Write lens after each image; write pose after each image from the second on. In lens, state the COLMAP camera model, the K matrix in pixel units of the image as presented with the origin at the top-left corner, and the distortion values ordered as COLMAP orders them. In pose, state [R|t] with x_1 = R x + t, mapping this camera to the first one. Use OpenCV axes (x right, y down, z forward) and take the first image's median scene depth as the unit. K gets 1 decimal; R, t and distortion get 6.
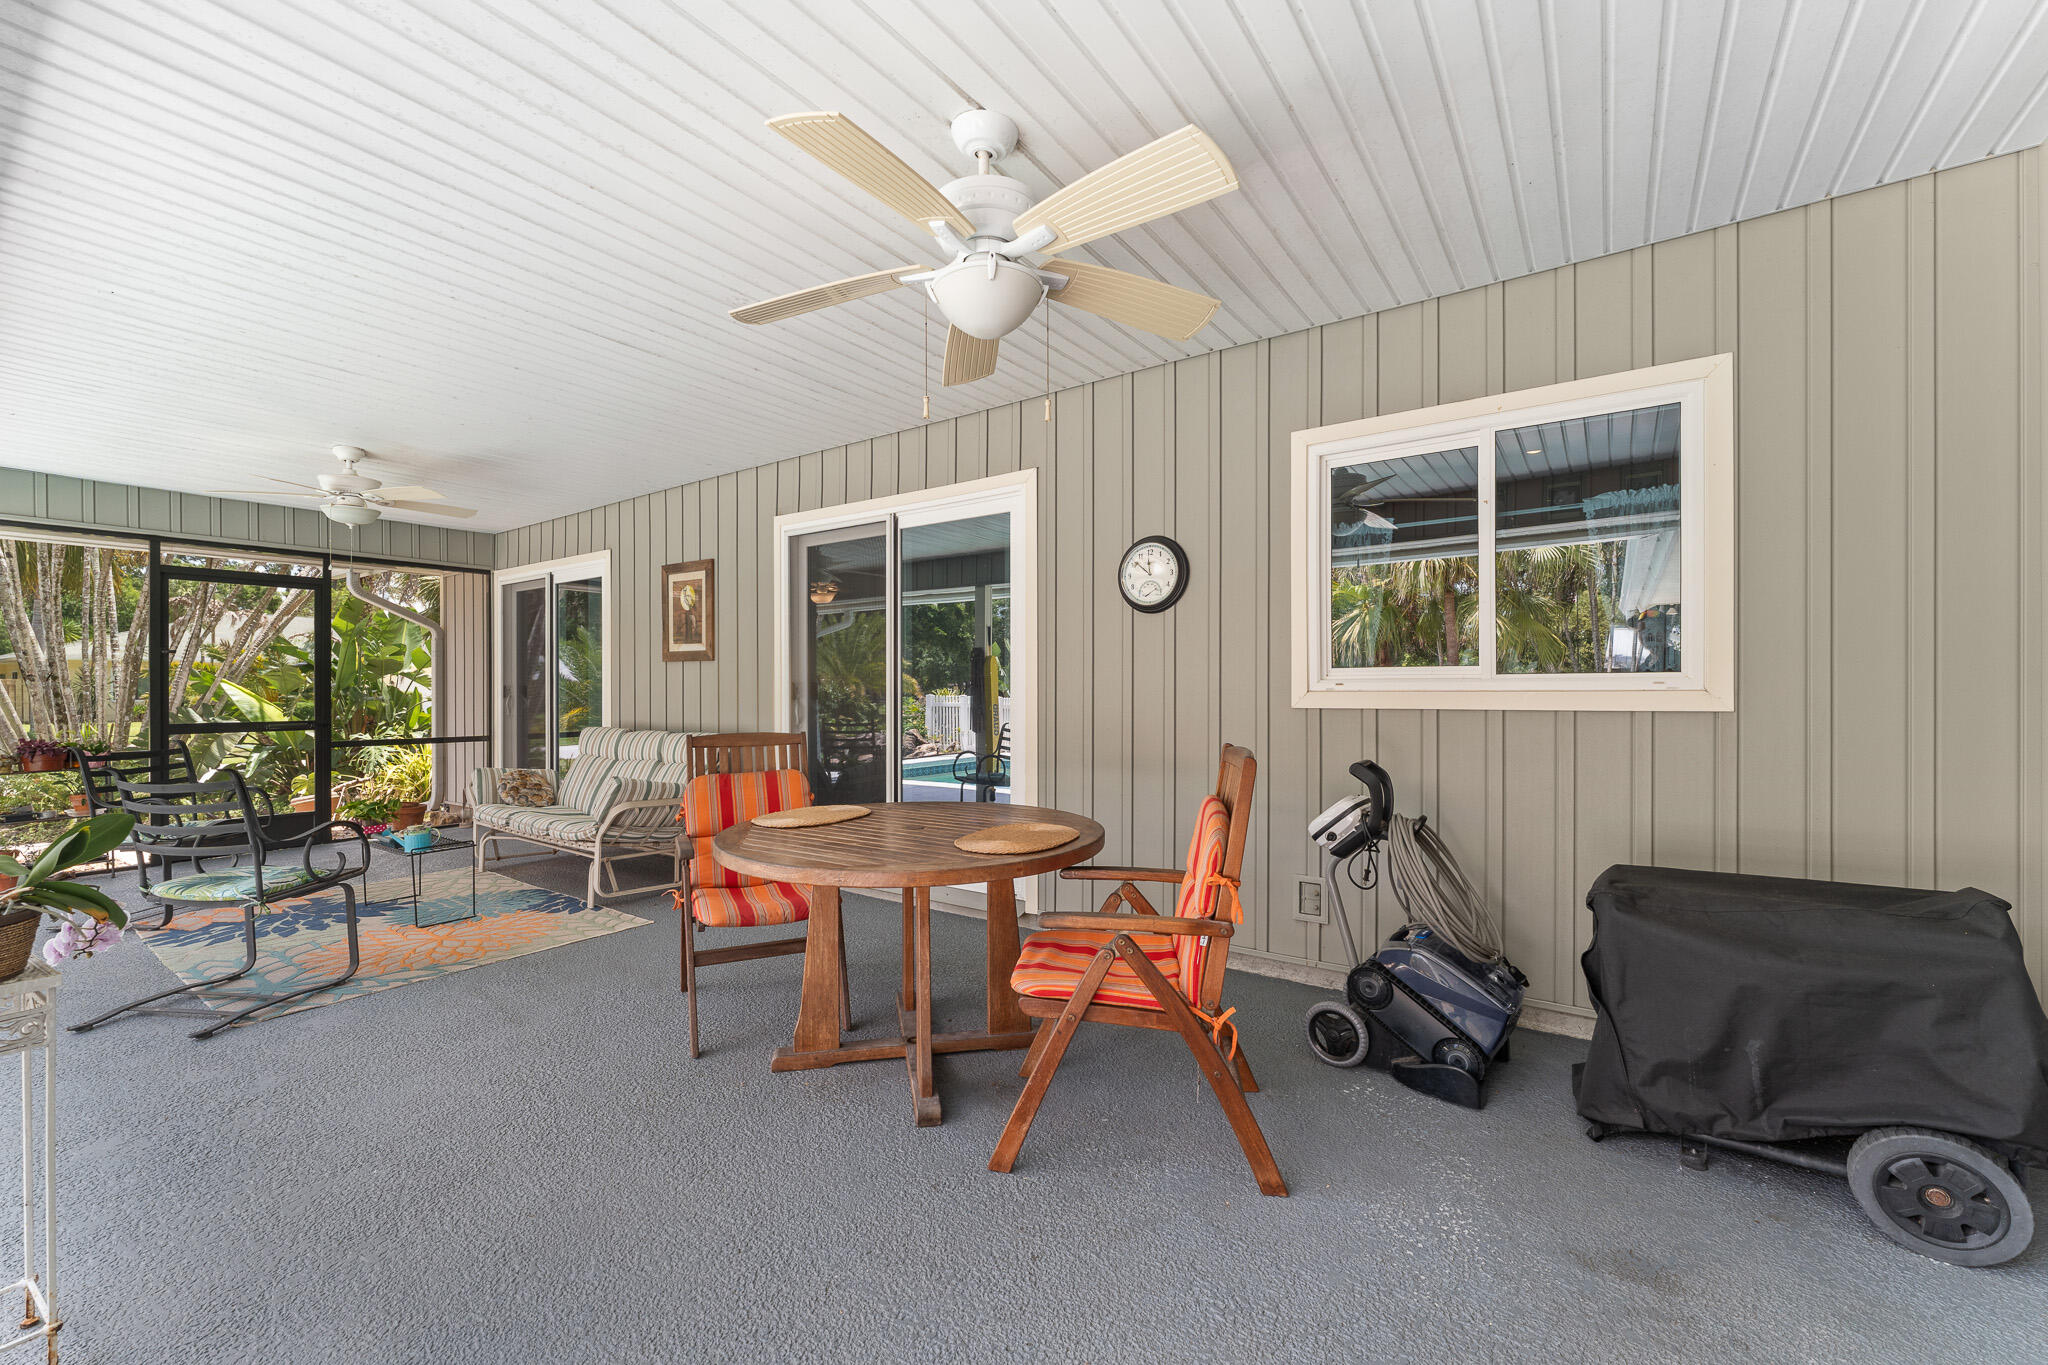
lens RADIAL K [[791.2, 0, 1024.0], [0, 791.2, 682.5], [0, 0, 1]] dist [-0.000950, -0.000080]
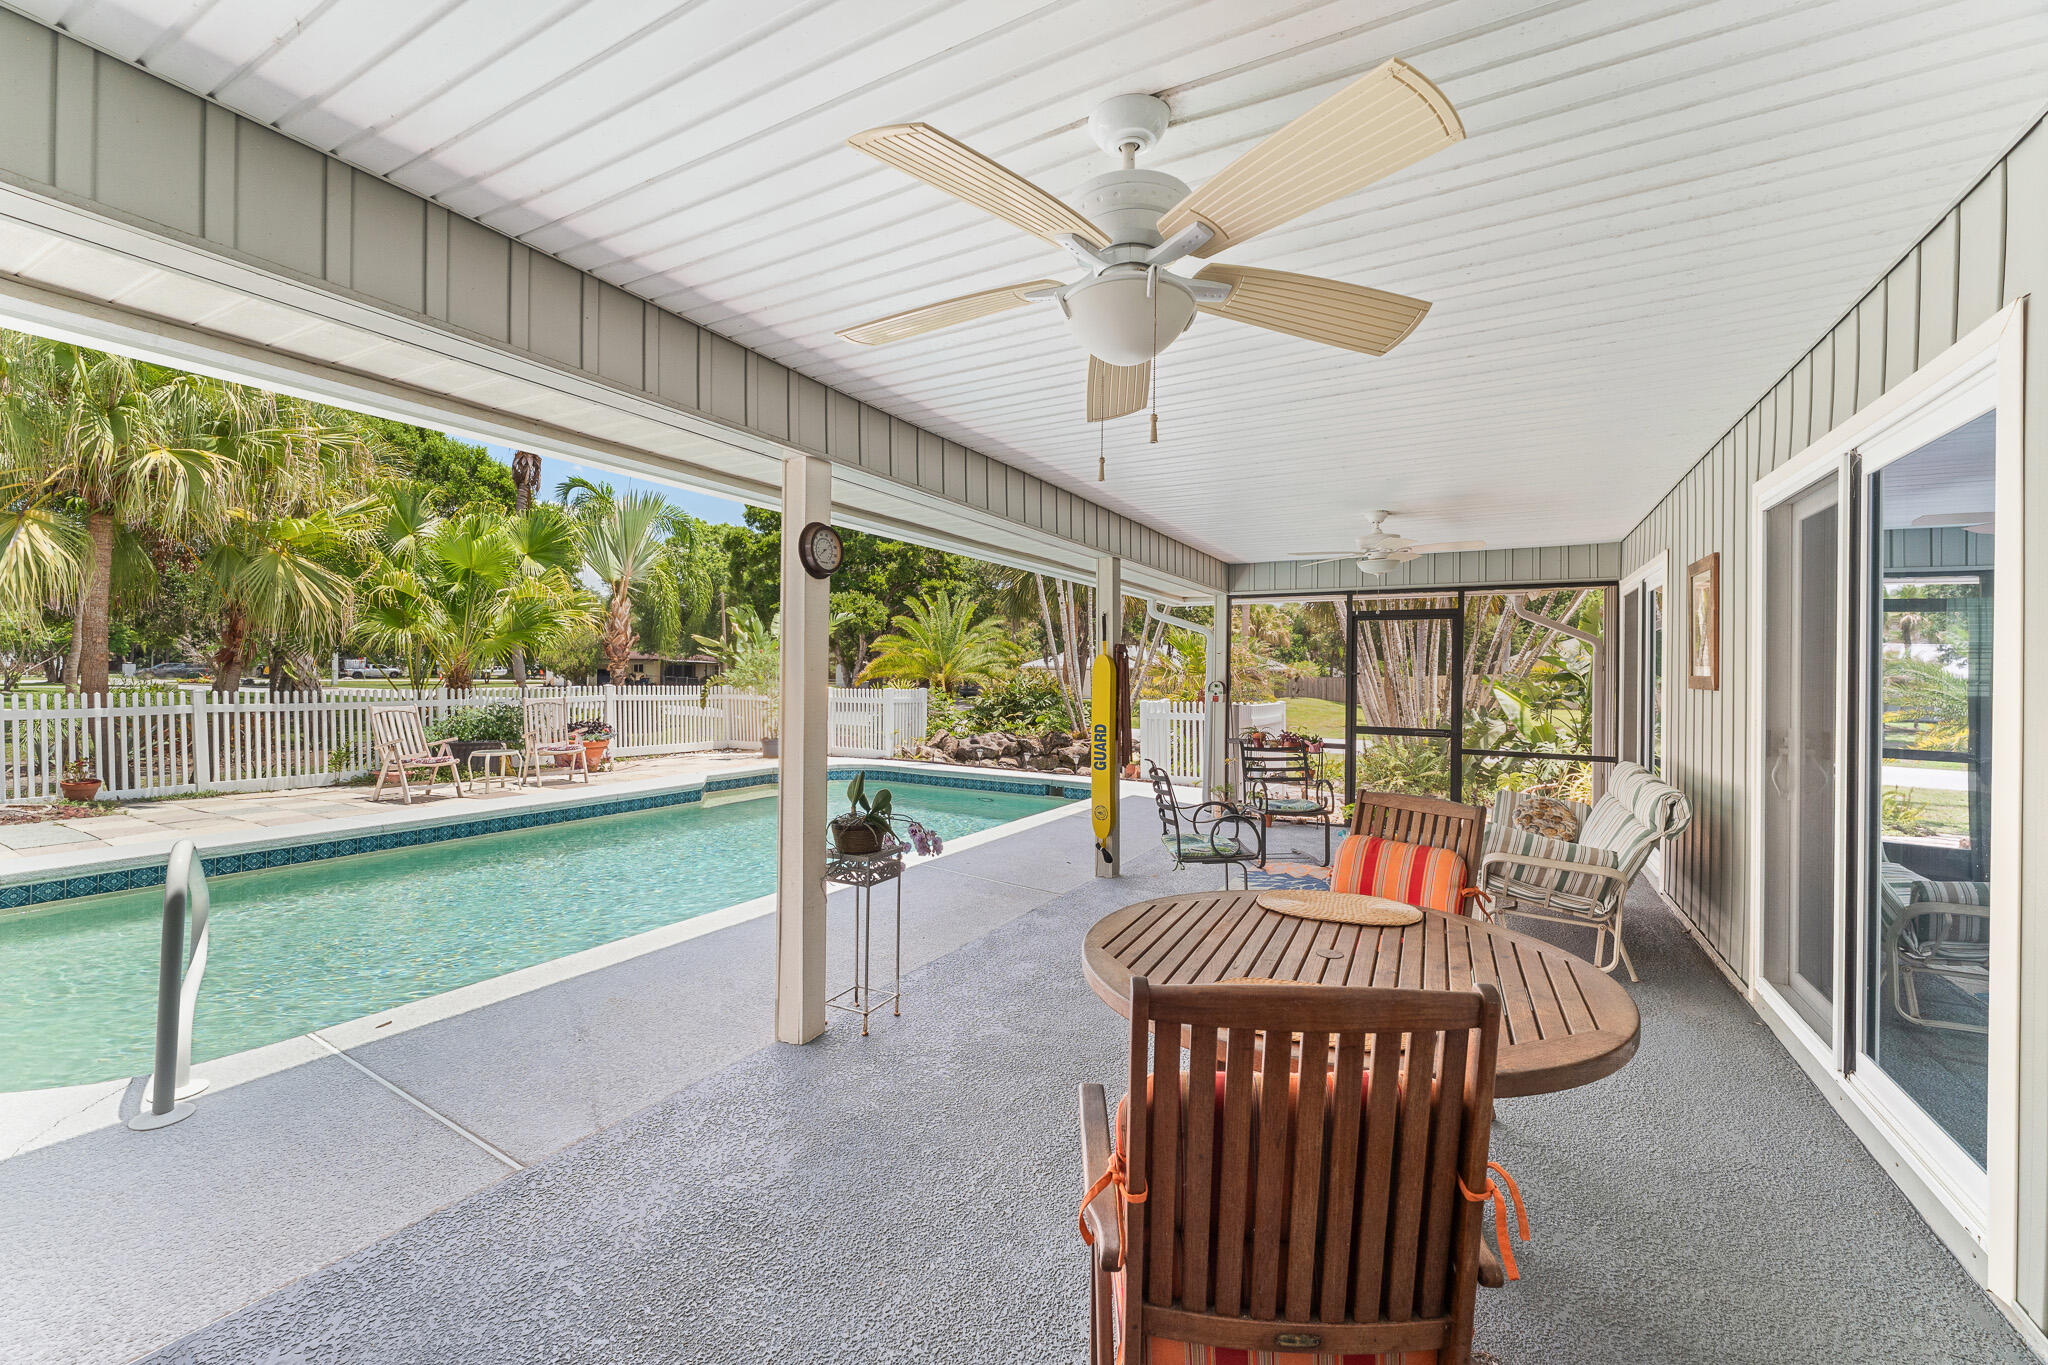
lens RADIAL K [[822.2, 0, 1024.6], [0, 822.2, 679.7], [0, 0, 1]] dist [-0.001940, -0.000097]
pose [[0.123142, 0.009524, -0.992343, 0.310501], [-0.007321, 0.999935, 0.008689, -0.042797], [0.992362, 0.006195, 0.123204, 0.296256]]
